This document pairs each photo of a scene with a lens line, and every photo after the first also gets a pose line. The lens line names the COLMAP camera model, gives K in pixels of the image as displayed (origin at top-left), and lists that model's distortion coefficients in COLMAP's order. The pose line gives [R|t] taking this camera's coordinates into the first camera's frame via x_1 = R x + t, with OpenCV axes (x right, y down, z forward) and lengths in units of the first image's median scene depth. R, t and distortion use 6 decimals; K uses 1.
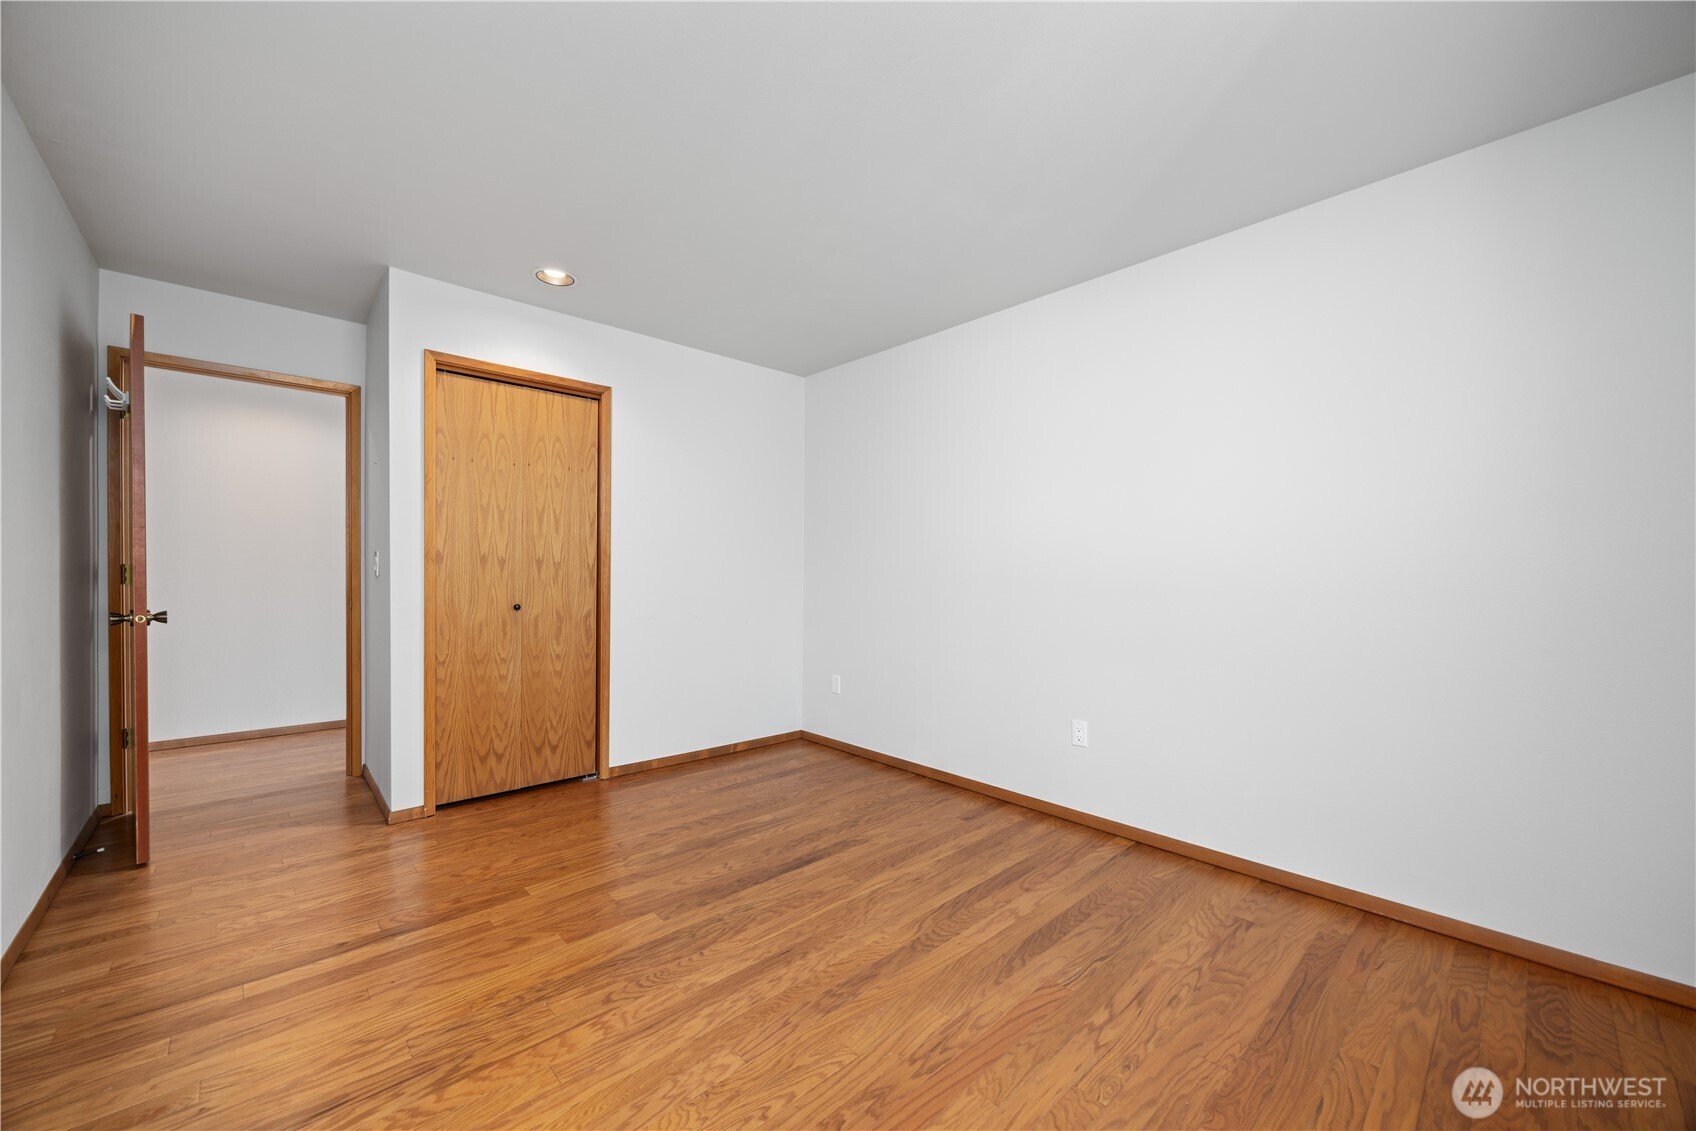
lens RADIAL K [[646.4, 0, 847.8], [0, 646.4, 572.1], [0, 0, 1]] dist [-0.003842, 0.000325]
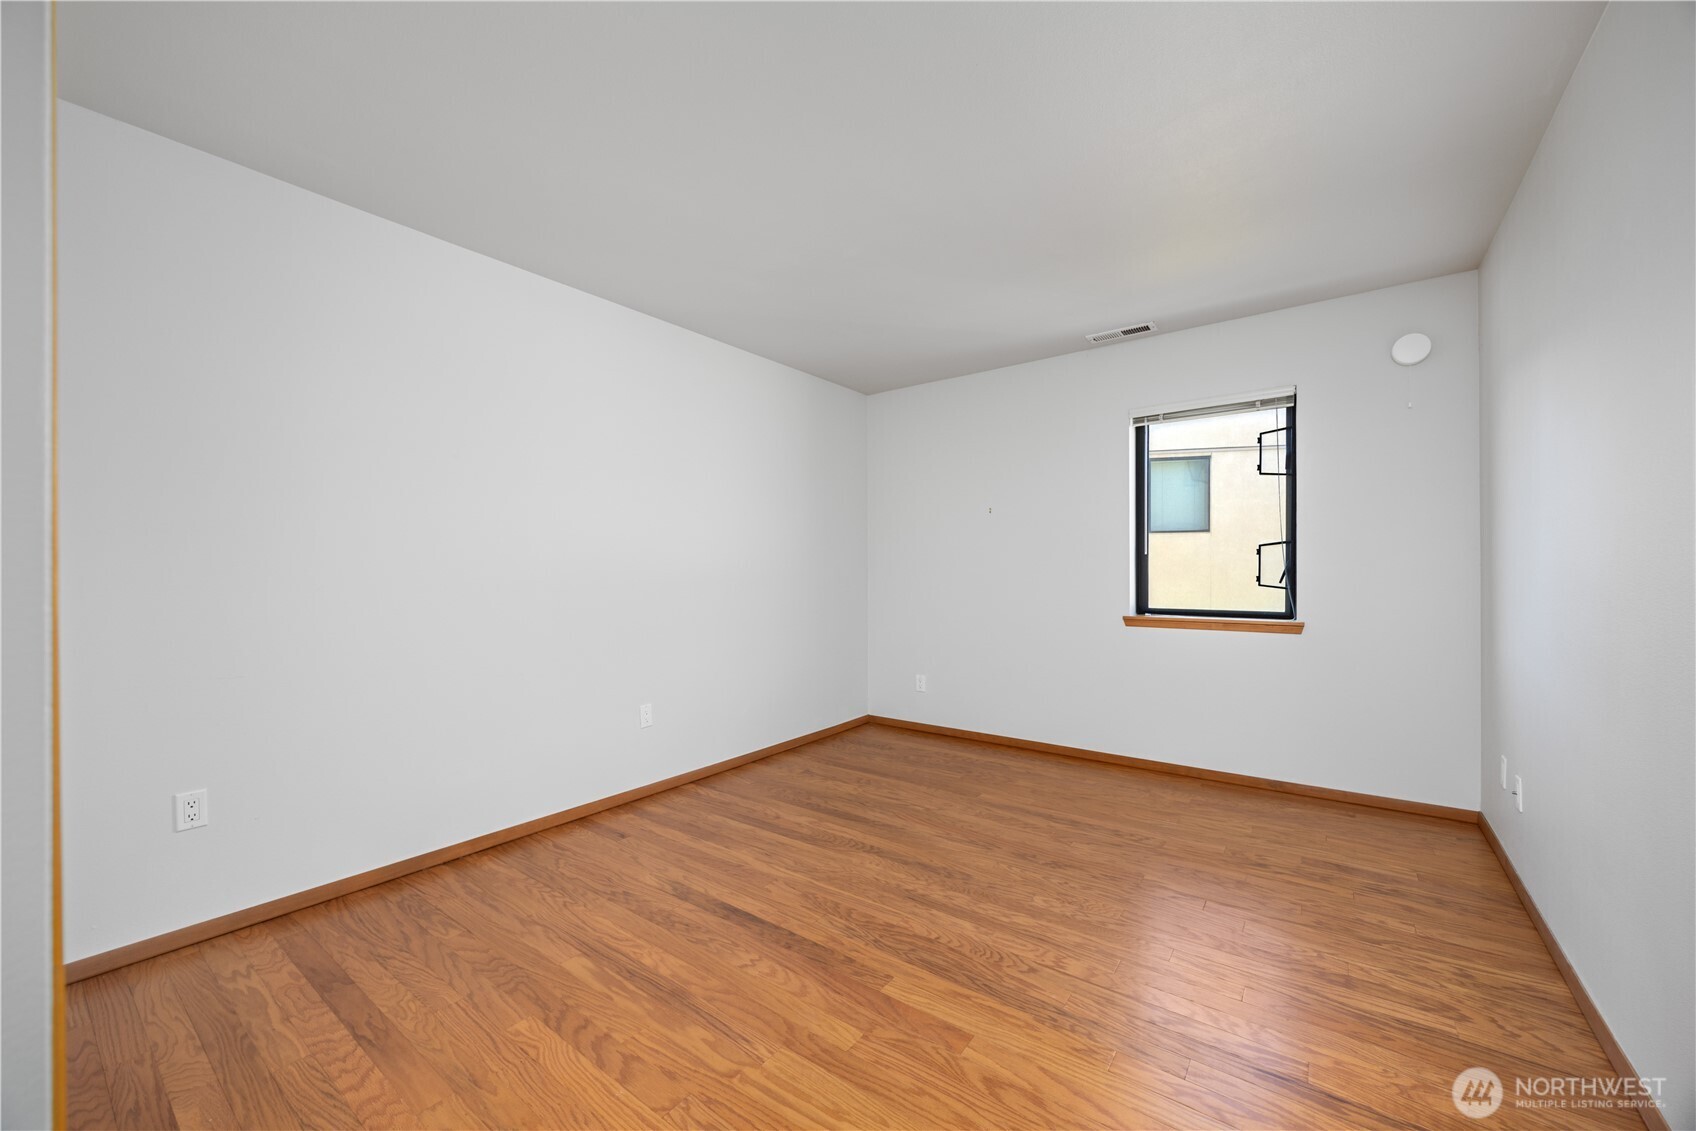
lens RADIAL K [[646.4, 0, 849.2], [0, 646.4, 564.3], [0, 0, 1]] dist [-0.003842, 0.000325]
pose [[-0.176612, 0.004510, 0.984270, -1.019164], [0.001602, 0.999989, -0.004295, -0.001381], [-0.984279, 0.000818, -0.176617, 1.103511]]
